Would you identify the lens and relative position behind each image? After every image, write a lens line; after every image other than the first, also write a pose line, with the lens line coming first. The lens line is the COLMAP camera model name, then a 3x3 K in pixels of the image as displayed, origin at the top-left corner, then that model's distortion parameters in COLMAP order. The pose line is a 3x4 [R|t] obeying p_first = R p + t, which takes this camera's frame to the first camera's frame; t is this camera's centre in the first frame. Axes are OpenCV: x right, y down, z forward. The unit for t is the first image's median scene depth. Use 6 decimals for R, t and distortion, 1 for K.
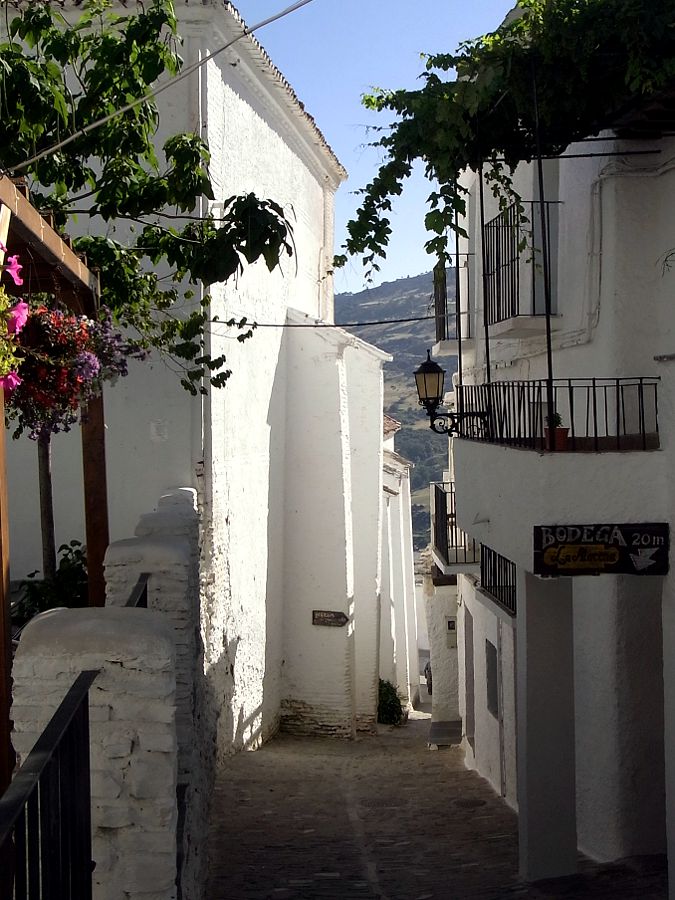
lens RADIAL K [[1019.6, 0, 338.0], [0, 1019.6, 446.9], [0, 0, 1]] dist [0.035493, 0.000000]
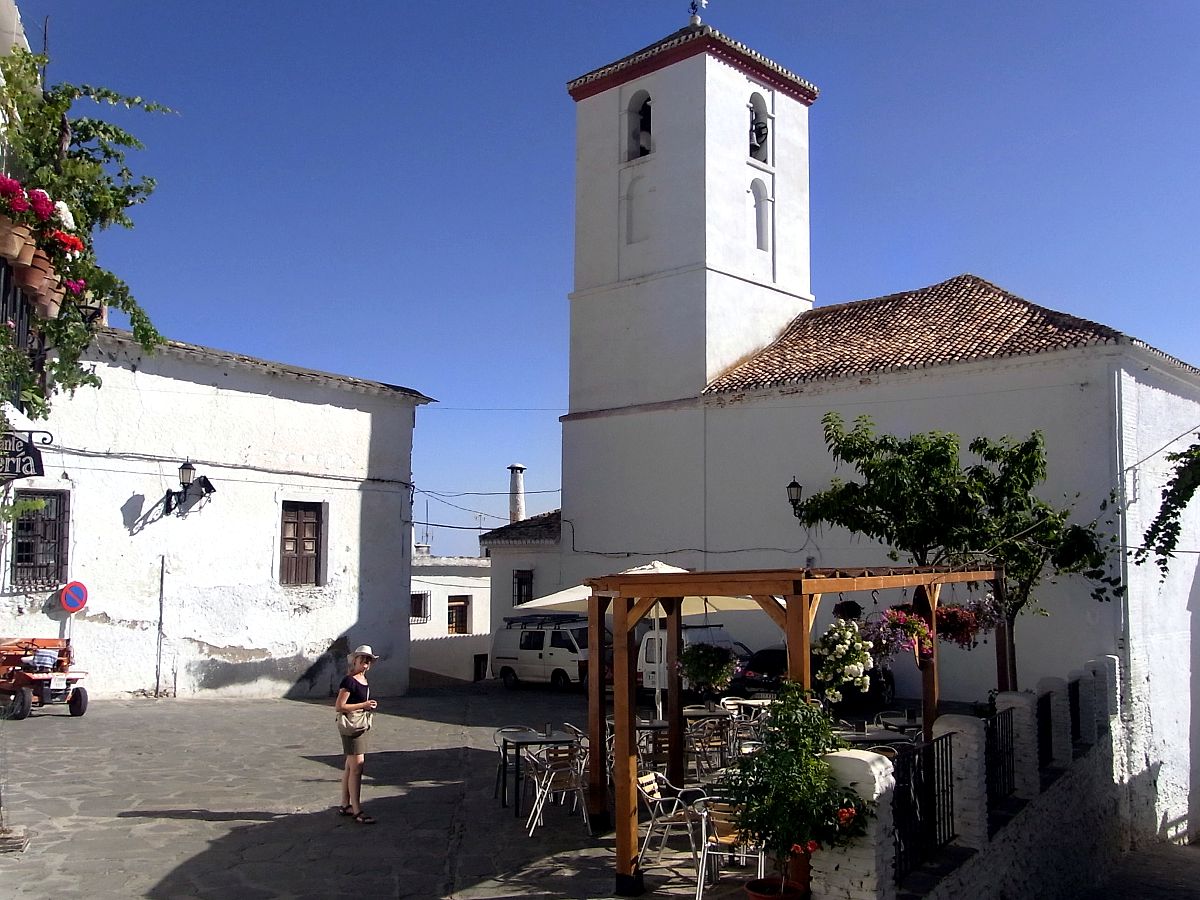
lens RADIAL K [[1138.6, 0, 602.1], [0, 1138.6, 450.2], [0, 0, 1]] dist [-0.012050, 0.000000]
pose [[0.745044, -0.045823, -0.665440, 0.425763], [-0.011214, 0.996636, -0.081186, -0.119191], [0.666921, 0.067949, 0.742024, -0.788586]]
